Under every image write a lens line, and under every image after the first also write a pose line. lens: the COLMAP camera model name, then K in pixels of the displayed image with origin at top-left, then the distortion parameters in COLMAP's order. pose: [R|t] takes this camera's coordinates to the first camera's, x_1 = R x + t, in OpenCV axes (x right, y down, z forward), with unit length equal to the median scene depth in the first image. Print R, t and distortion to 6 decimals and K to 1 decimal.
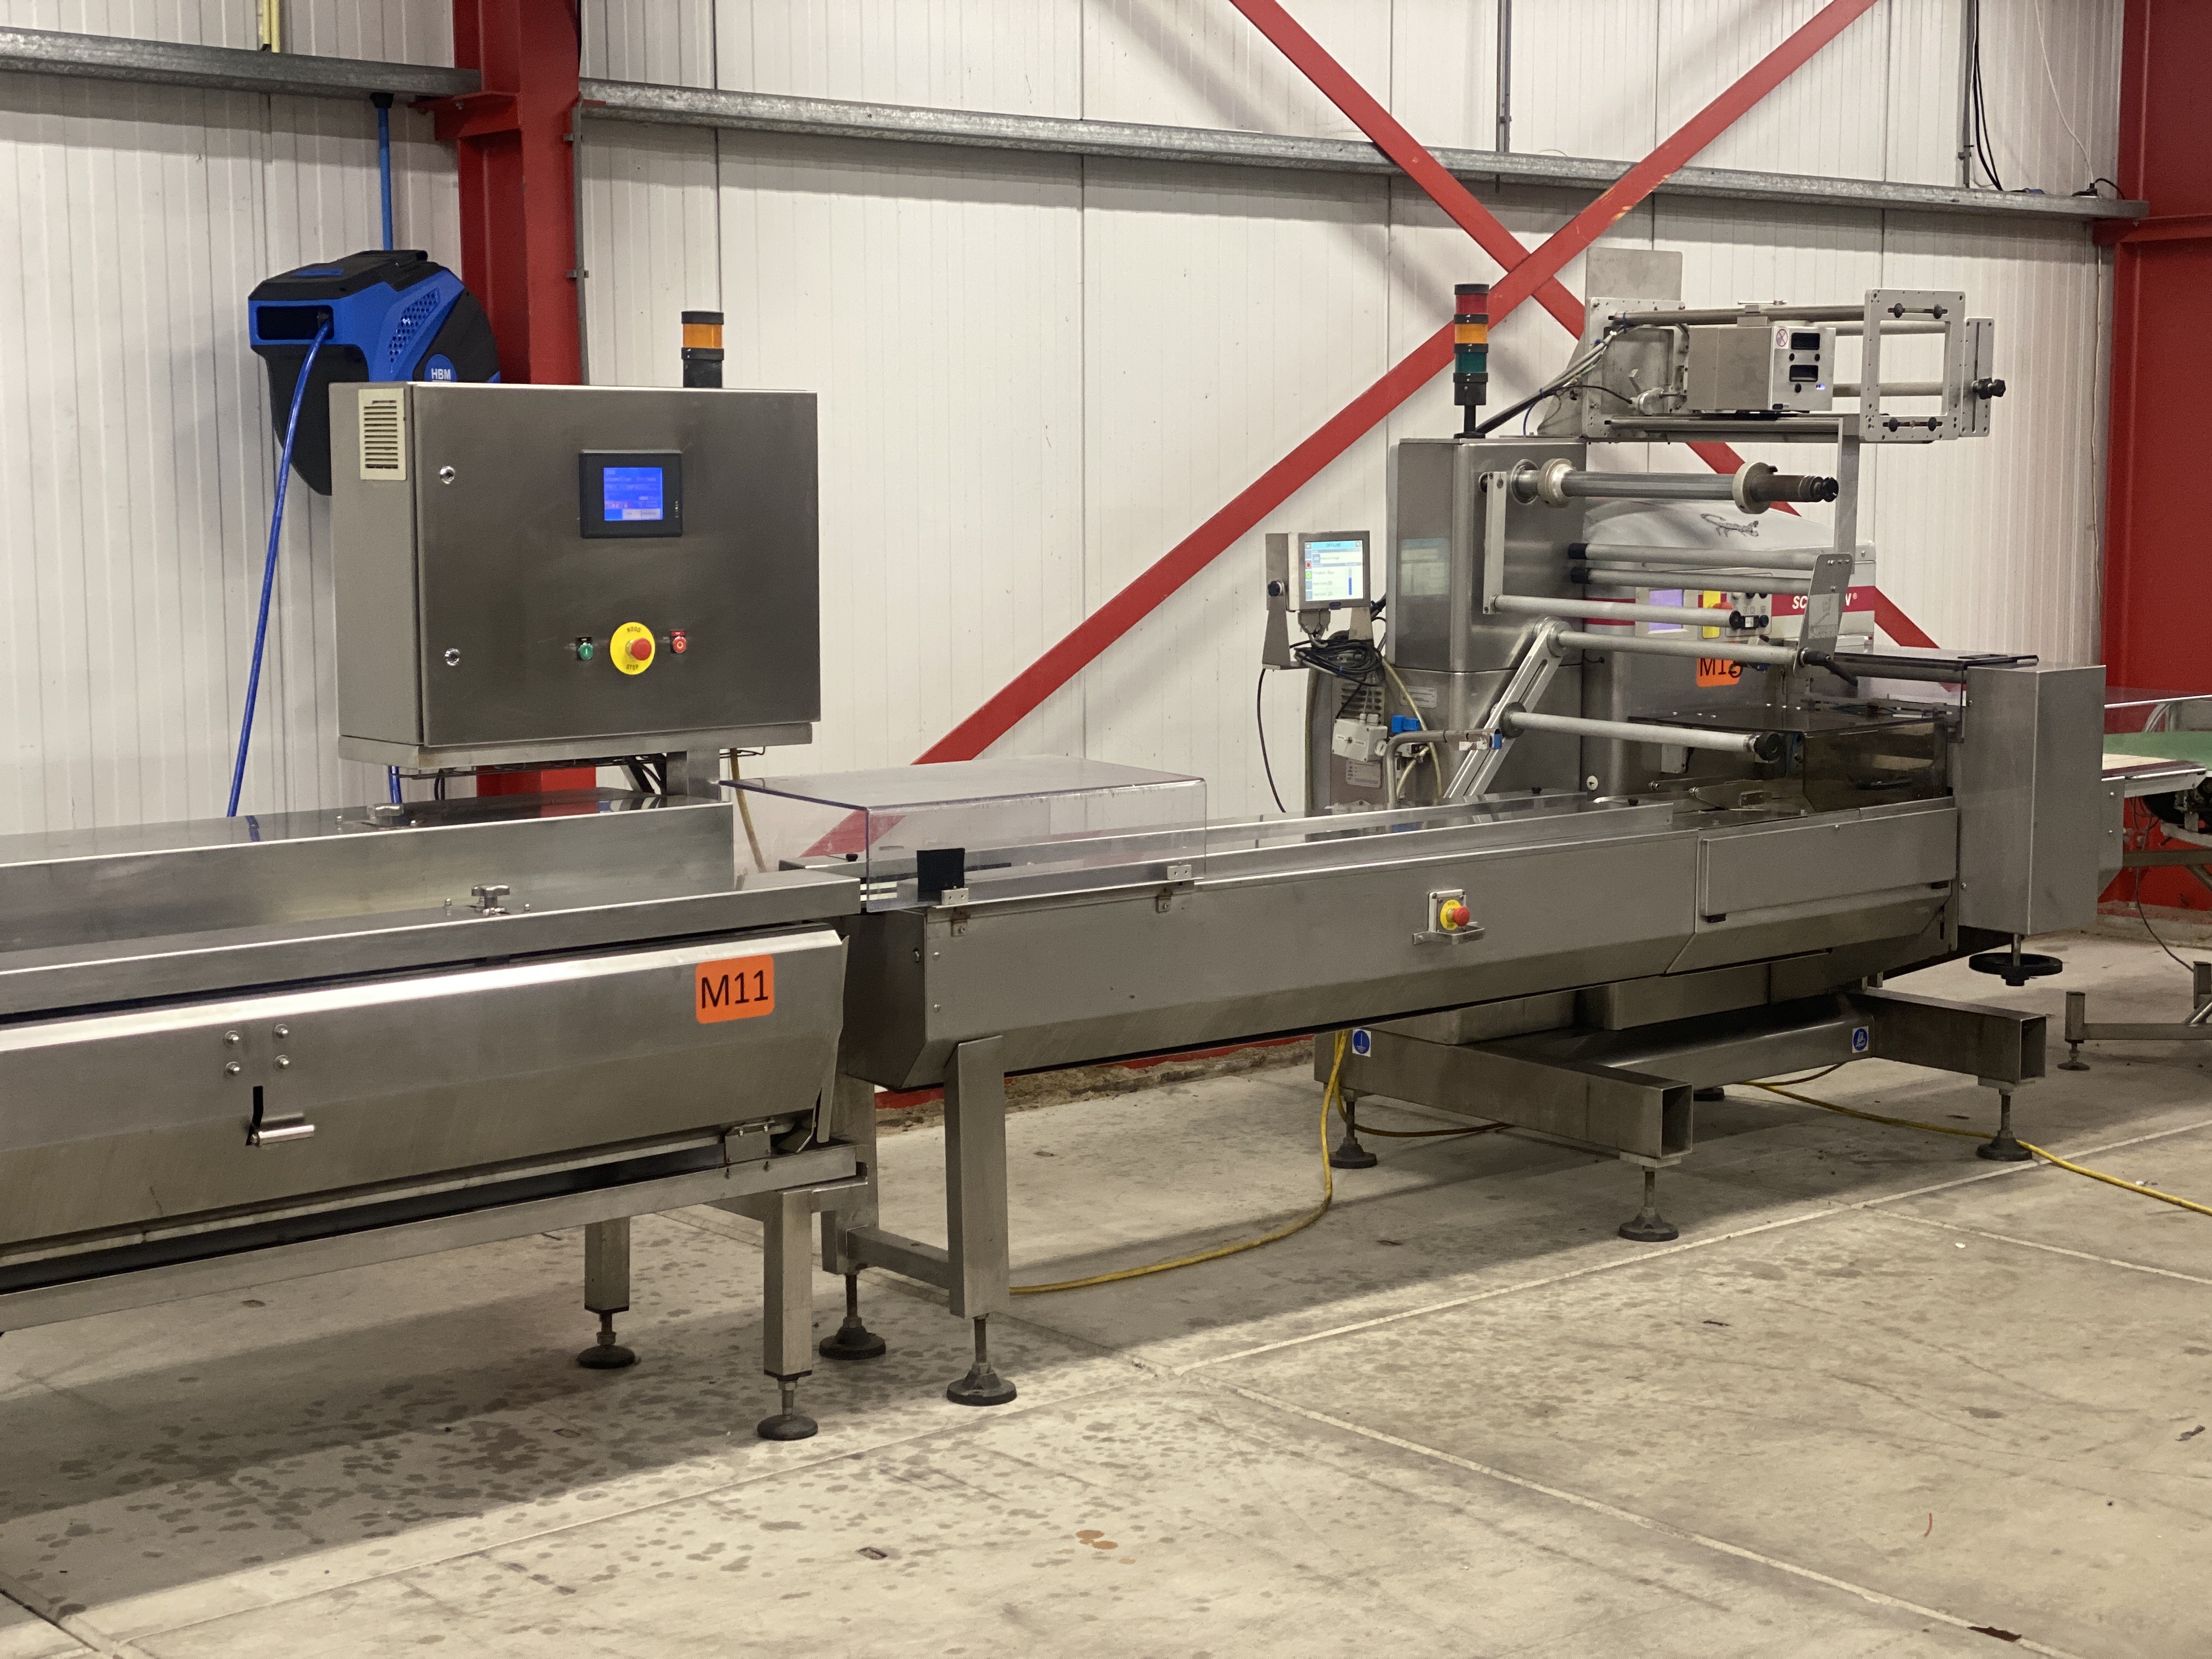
lens RADIAL K [[3240.6, 0, 1104.8], [0, 3240.6, 806.0], [0, 0, 1]] dist [0.163435, -0.211890]
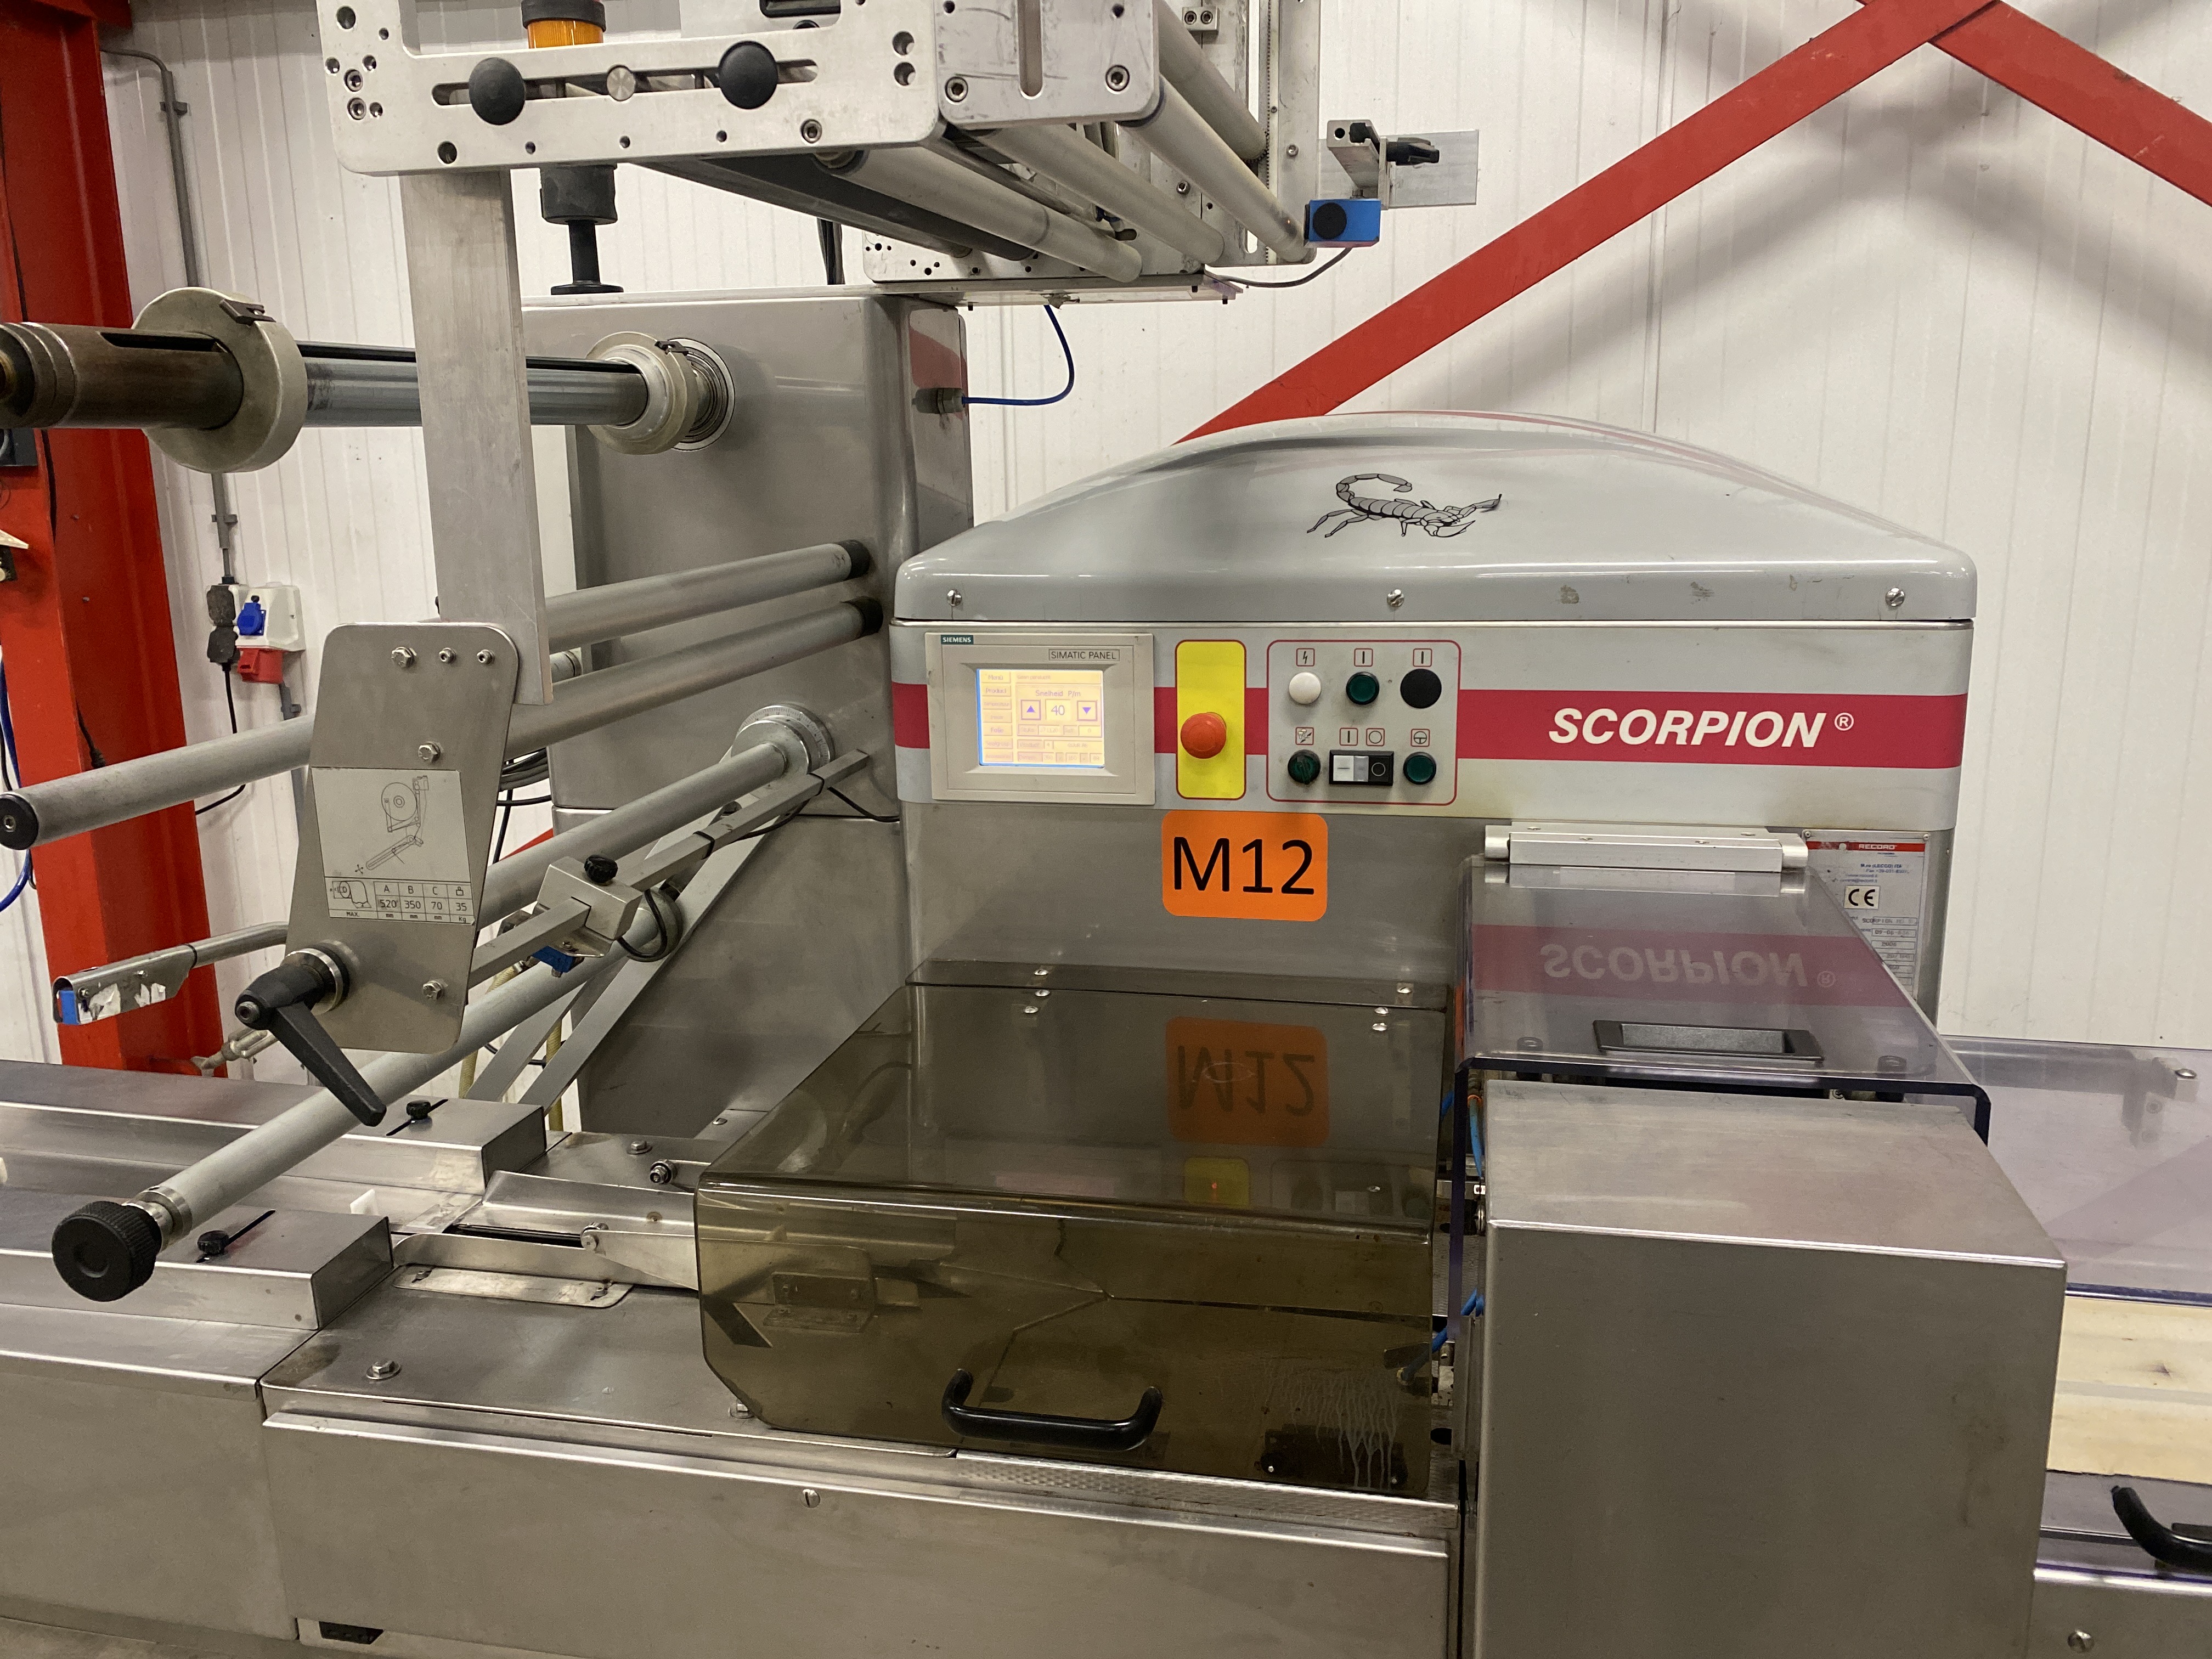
lens RADIAL K [[1693.9, 0, 1106.0], [0, 1693.9, 829.5], [0, 0, 1]] dist [0.072650, -0.098579]
pose [[0.618594, 0.165668, -0.768047, 0.363763], [-0.072532, 0.985385, 0.154129, -0.085076], [0.782356, -0.039635, 0.621569, 0.939083]]
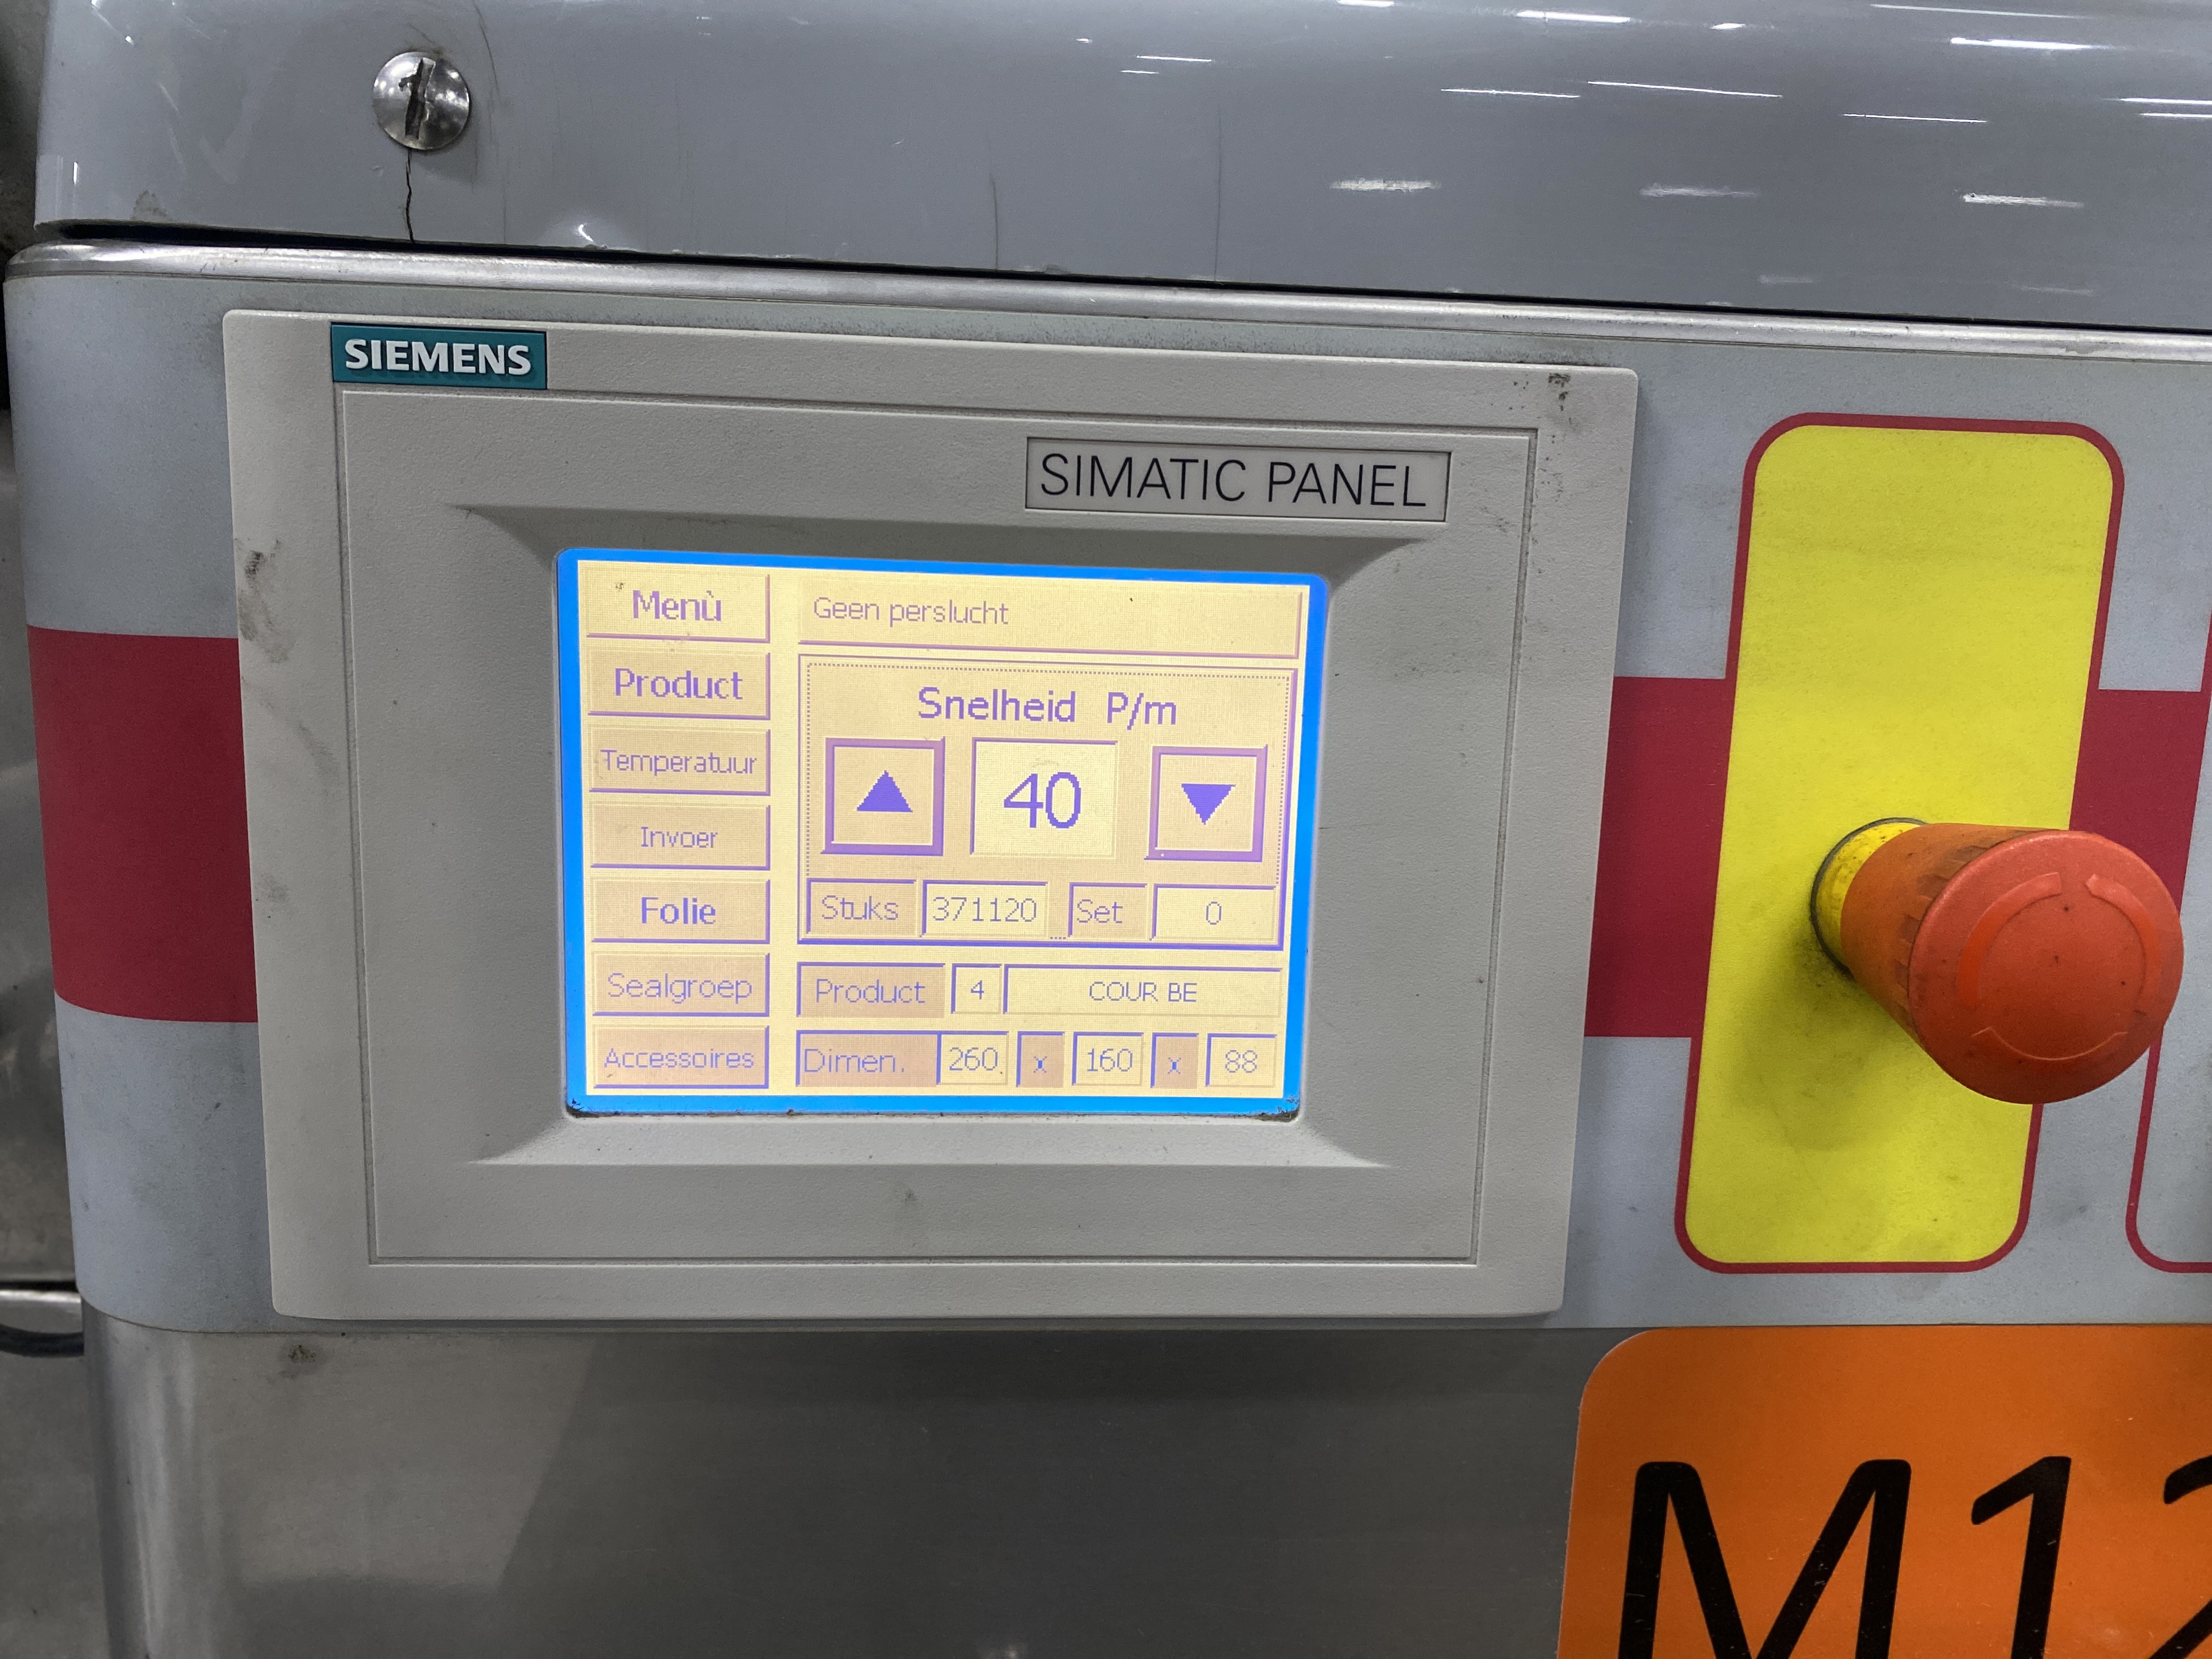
lens RADIAL K [[1690.7, 0, 1103.4], [0, 1690.7, 819.2], [0, 0, 1]] dist [0.062674, -0.100320]
pose [[0.816216, 0.124660, -0.564138, 0.209835], [-0.101380, 0.992197, 0.072570, -0.068327], [0.568783, -0.002041, 0.822485, 1.041255]]
